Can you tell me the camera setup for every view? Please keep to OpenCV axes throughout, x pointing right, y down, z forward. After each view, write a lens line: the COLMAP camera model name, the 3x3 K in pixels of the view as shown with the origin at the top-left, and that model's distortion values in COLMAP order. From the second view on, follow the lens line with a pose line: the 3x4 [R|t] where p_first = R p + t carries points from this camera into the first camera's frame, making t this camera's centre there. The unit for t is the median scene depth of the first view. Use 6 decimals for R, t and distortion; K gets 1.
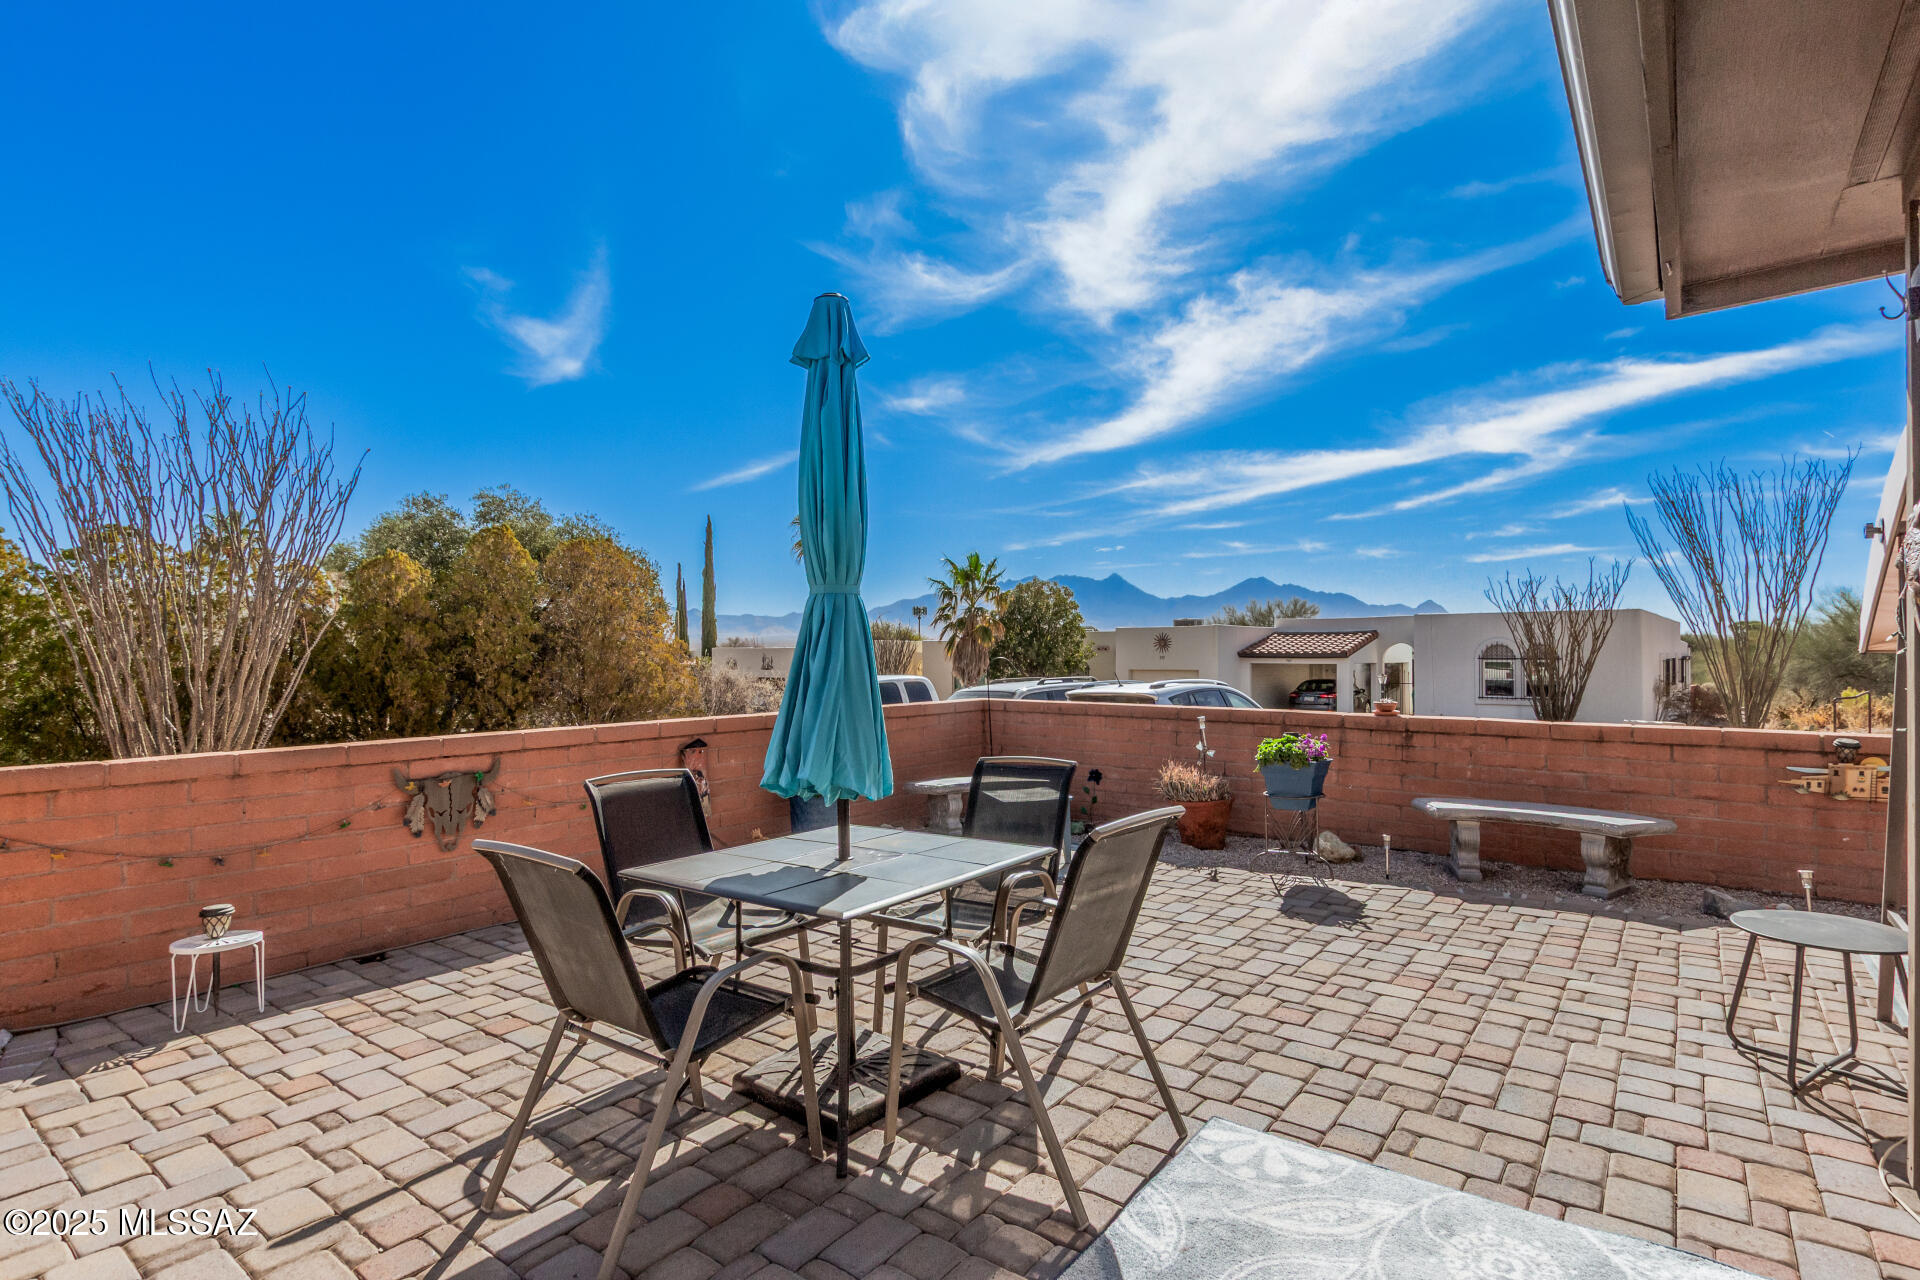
lens RADIAL K [[937.9, 0, 968.0], [0, 937.9, 640.1], [0, 0, 1]] dist [0.014352, -0.004526]
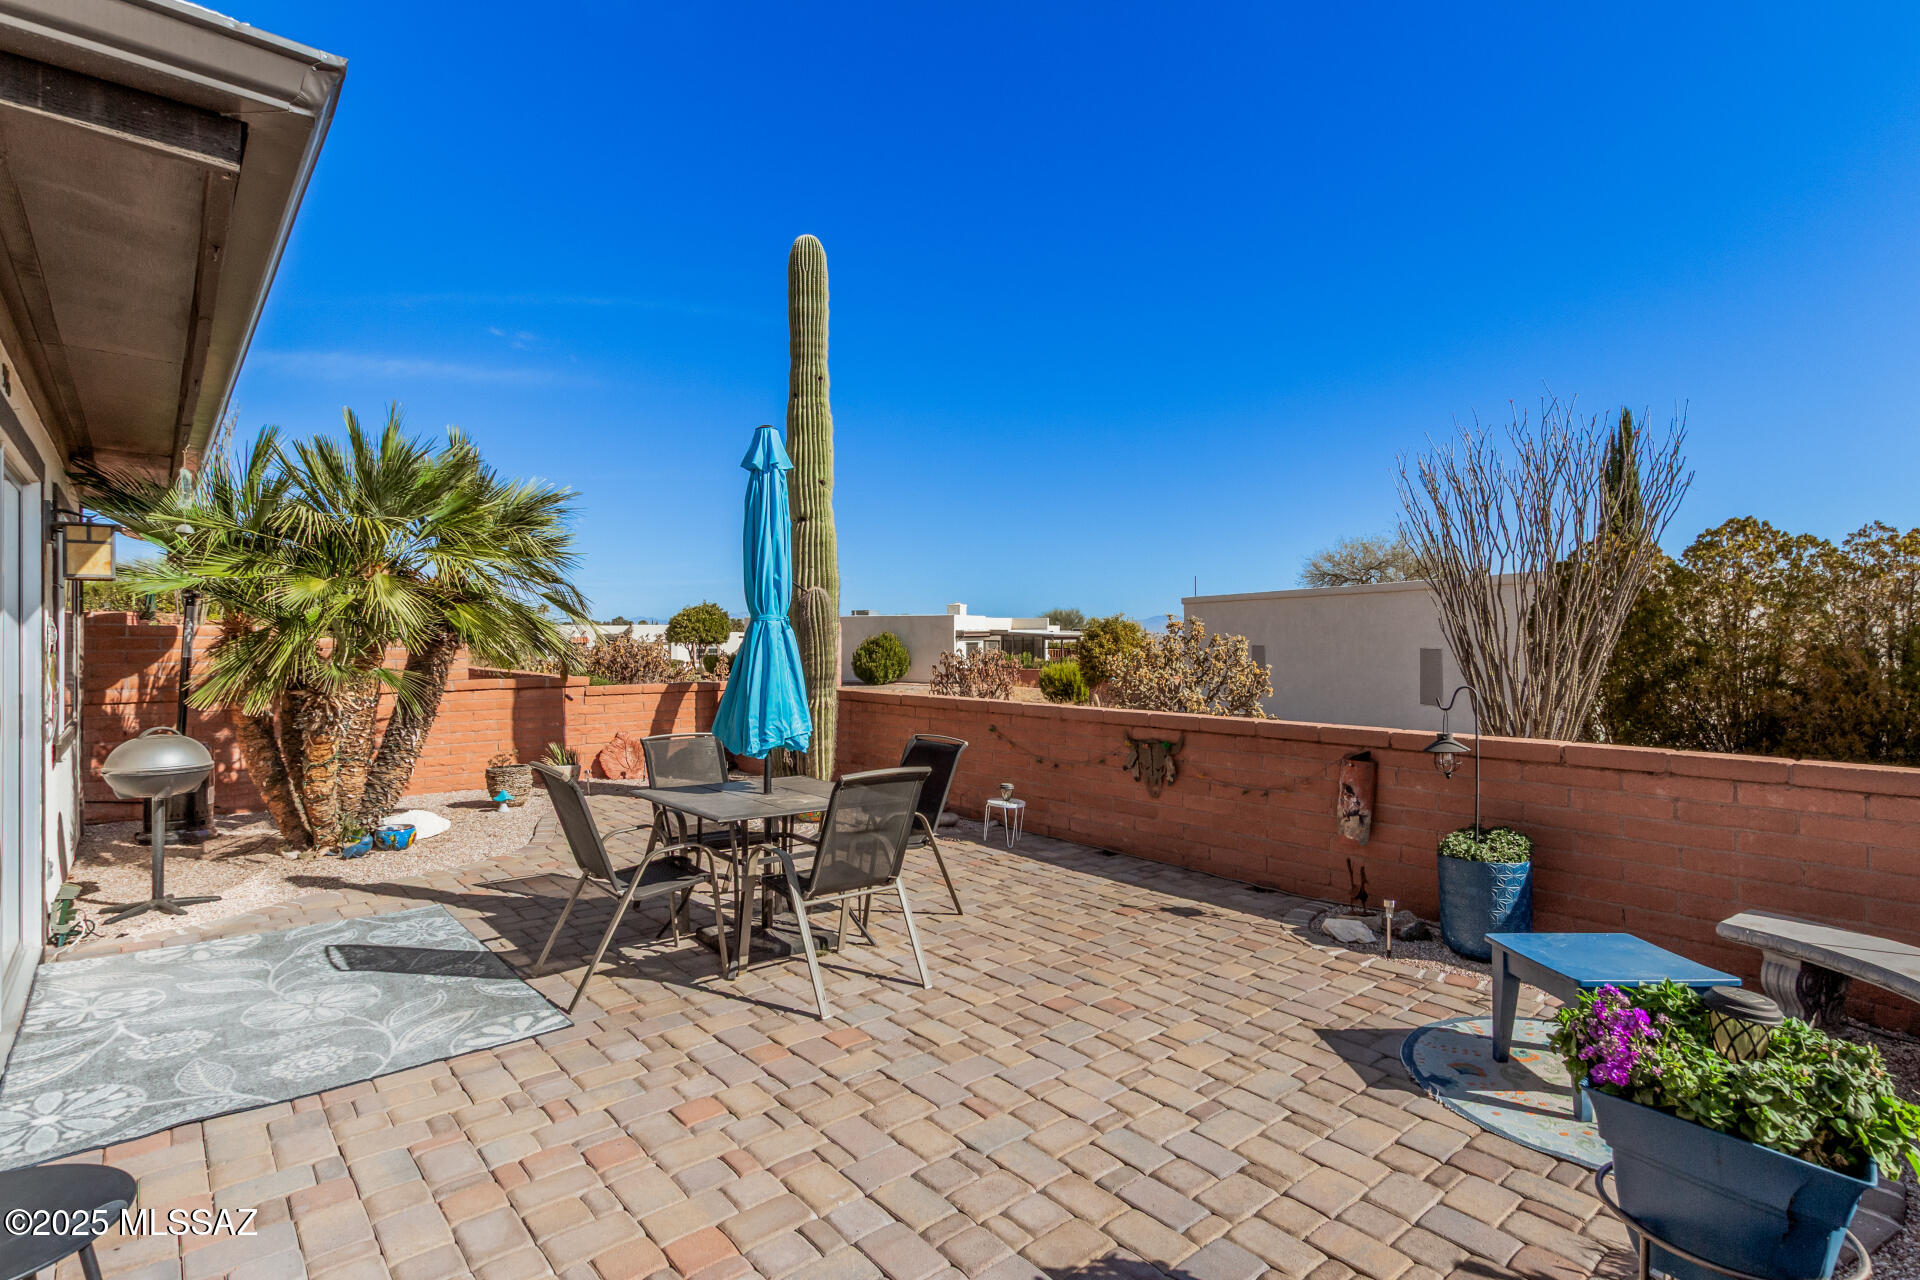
lens RADIAL K [[937.9, 0, 968.4], [0, 937.9, 639.5], [0, 0, 1]] dist [0.014352, -0.004526]
pose [[-0.193638, -0.003040, -0.981068, 0.788799], [-0.003049, 0.999992, -0.002497, 0.007306], [0.981068, 0.002508, -0.193645, 1.014628]]
